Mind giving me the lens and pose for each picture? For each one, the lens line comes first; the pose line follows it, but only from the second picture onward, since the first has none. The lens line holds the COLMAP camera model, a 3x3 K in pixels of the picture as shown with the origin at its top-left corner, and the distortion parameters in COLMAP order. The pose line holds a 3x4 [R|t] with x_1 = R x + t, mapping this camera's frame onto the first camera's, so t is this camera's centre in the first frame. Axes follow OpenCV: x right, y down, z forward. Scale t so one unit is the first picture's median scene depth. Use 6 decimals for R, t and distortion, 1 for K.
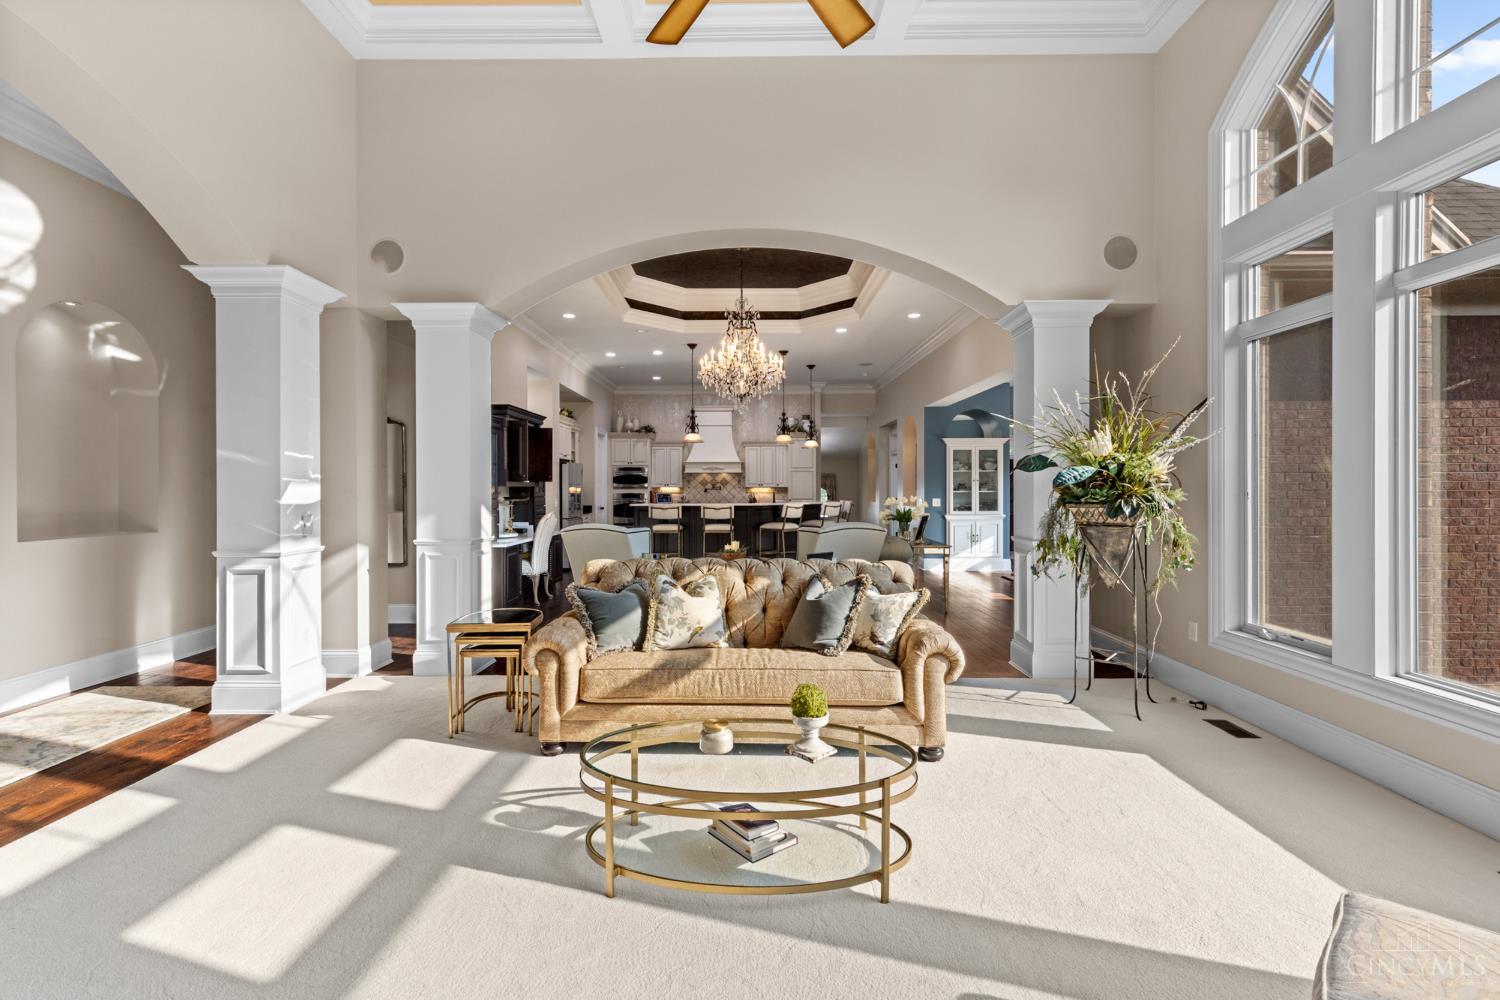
lens RADIAL K [[674.9, 0, 738.1], [0, 674.9, 487.4], [0, 0, 1]] dist [0.004029, 0.000286]
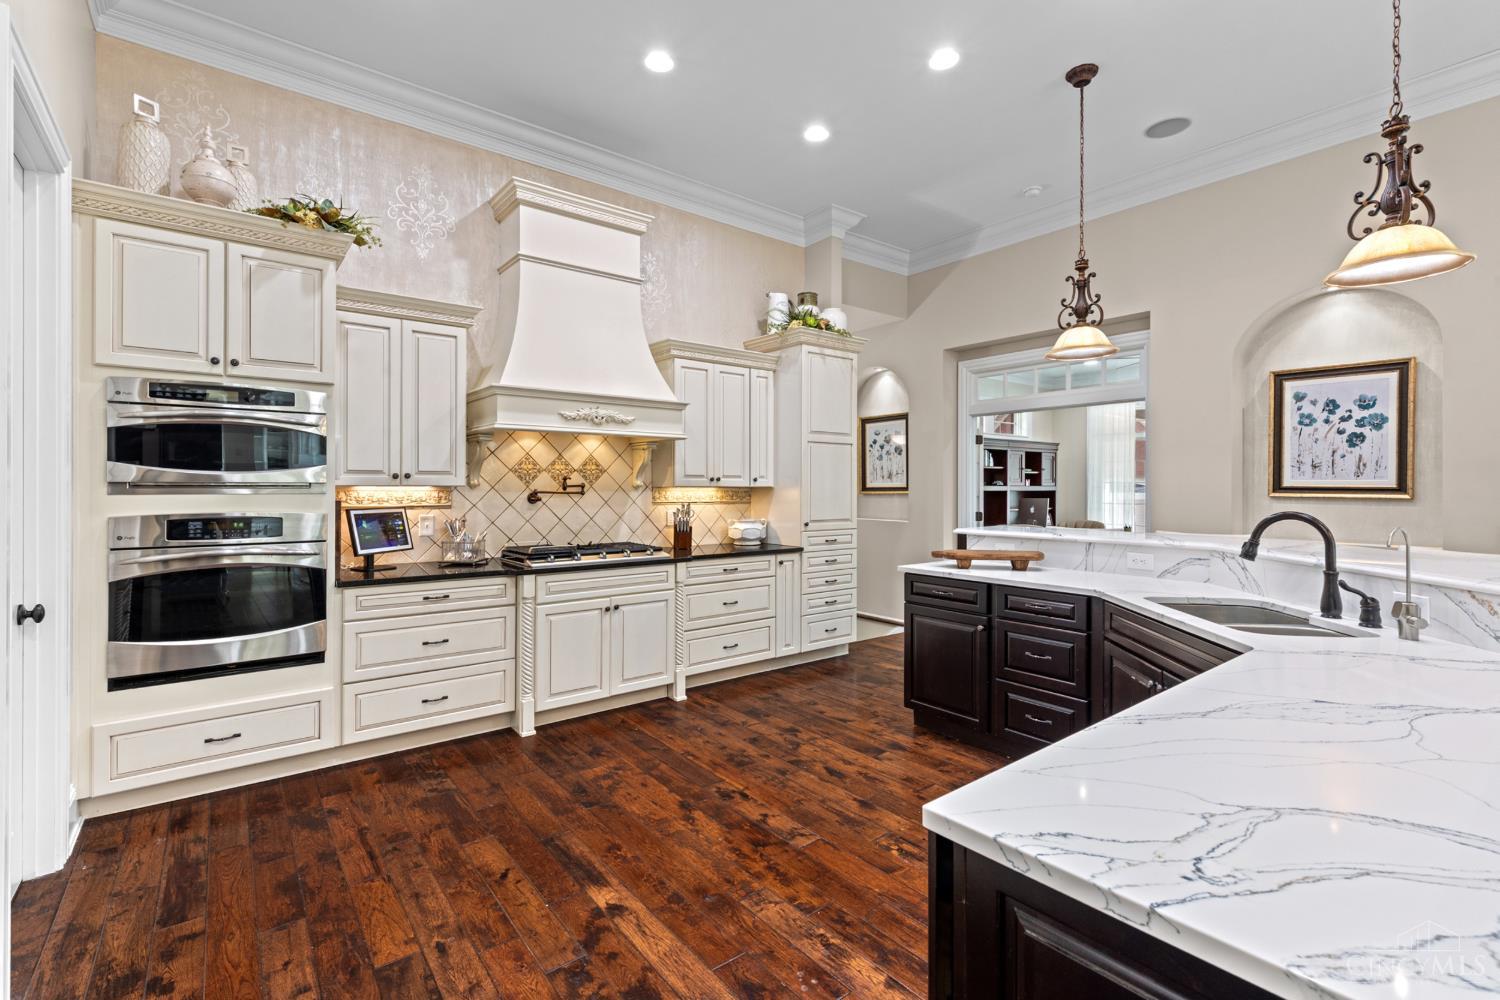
lens RADIAL K [[674.9, 0, 738.1], [0, 674.9, 487.4], [0, 0, 1]] dist [0.004029, 0.000286]
pose [[0.782501, 0.003011, 0.622642, -0.231435], [-0.003099, 0.999995, -0.000940, 0.000496], [-0.622641, -0.001194, 0.782507, 1.050352]]
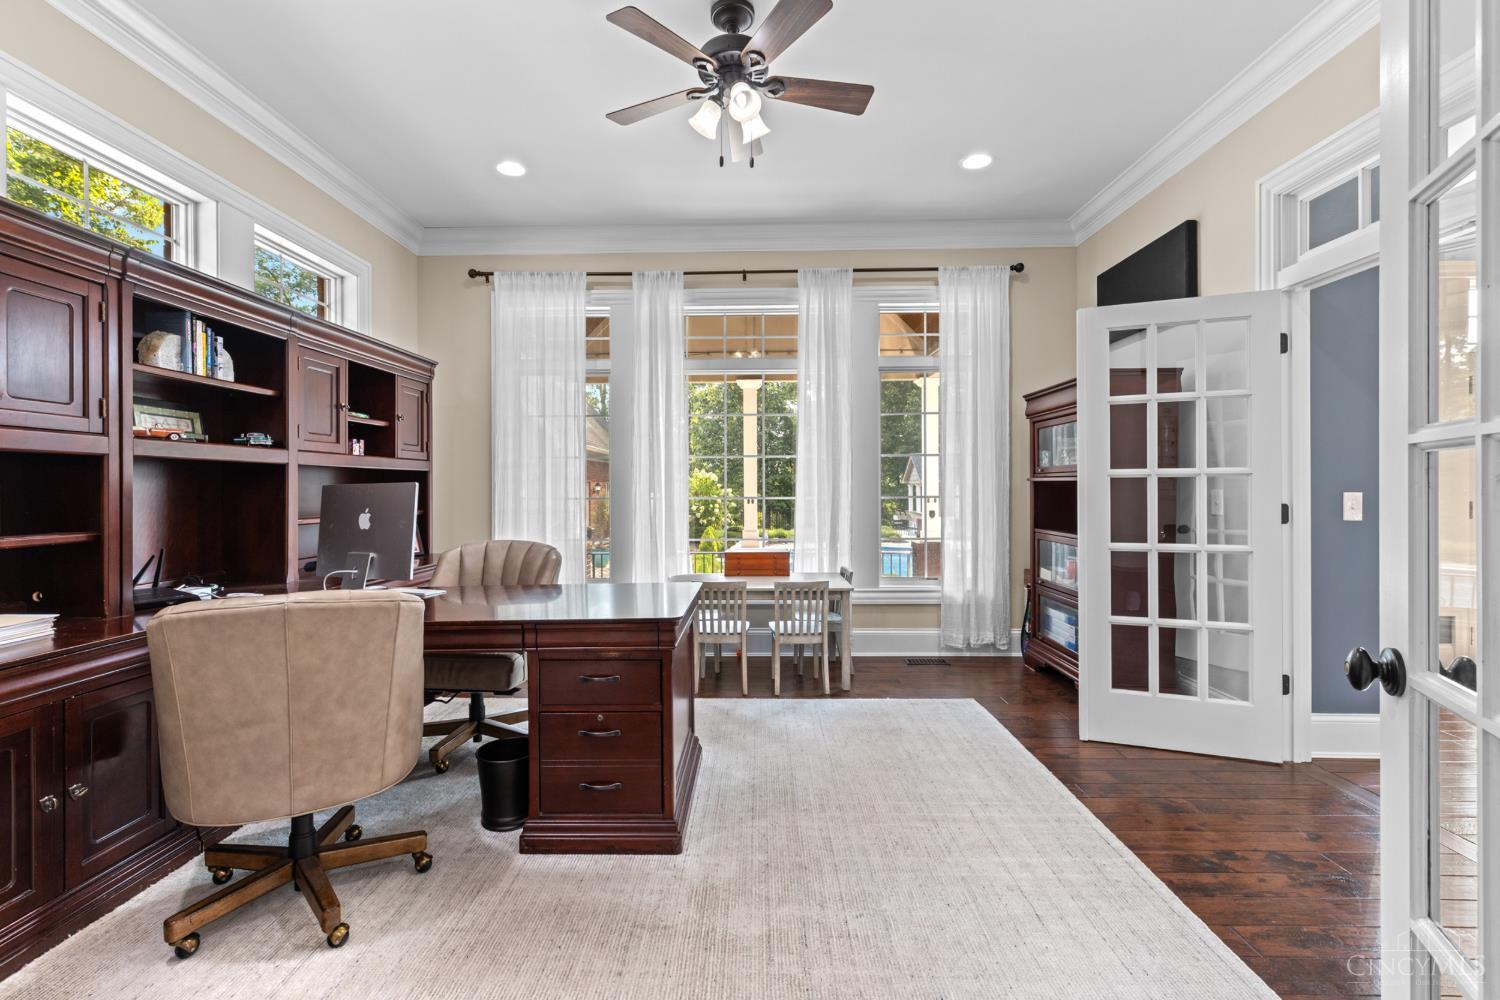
lens RADIAL K [[674.9, 0, 738.1], [0, 674.9, 487.4], [0, 0, 1]] dist [0.004029, 0.000286]
pose [[0.009217, 0.003663, 0.999951, 0.297258], [0.003457, 0.999987, -0.003695, 0.014590], [-0.999952, 0.003491, 0.009204, 1.321897]]
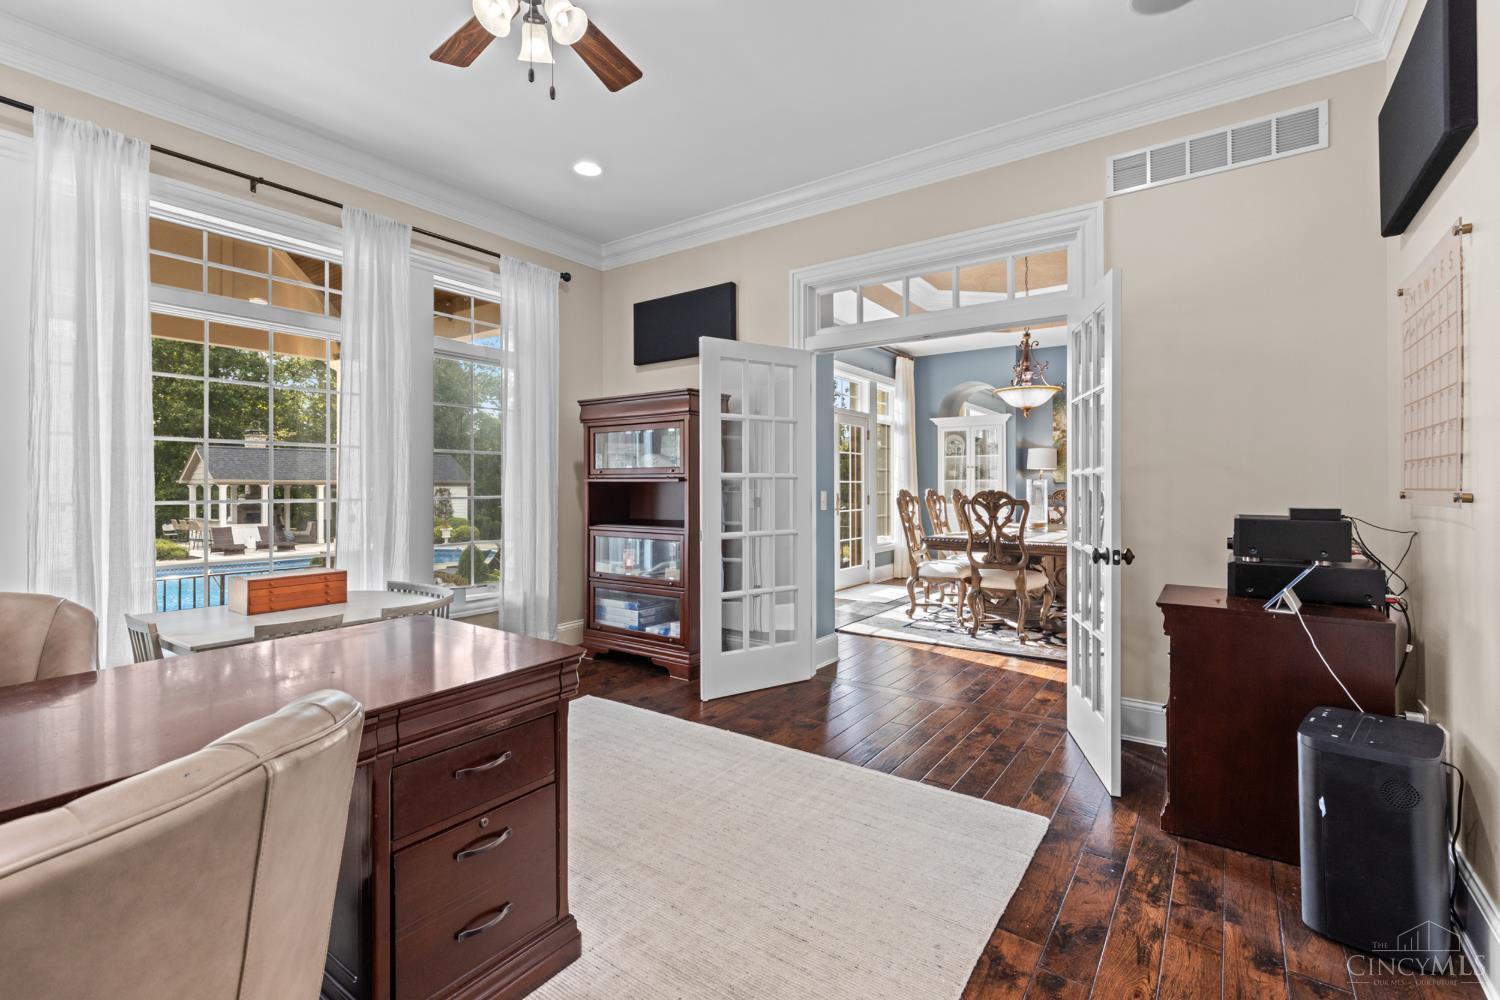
lens RADIAL K [[674.9, 0, 738.1], [0, 674.9, 487.4], [0, 0, 1]] dist [0.004029, 0.000286]
pose [[-0.818368, 0.003086, 0.574686, 0.380696], [0.002663, 0.999995, -0.001577, 0.014474], [-0.574688, 0.000240, -0.818373, 1.453011]]
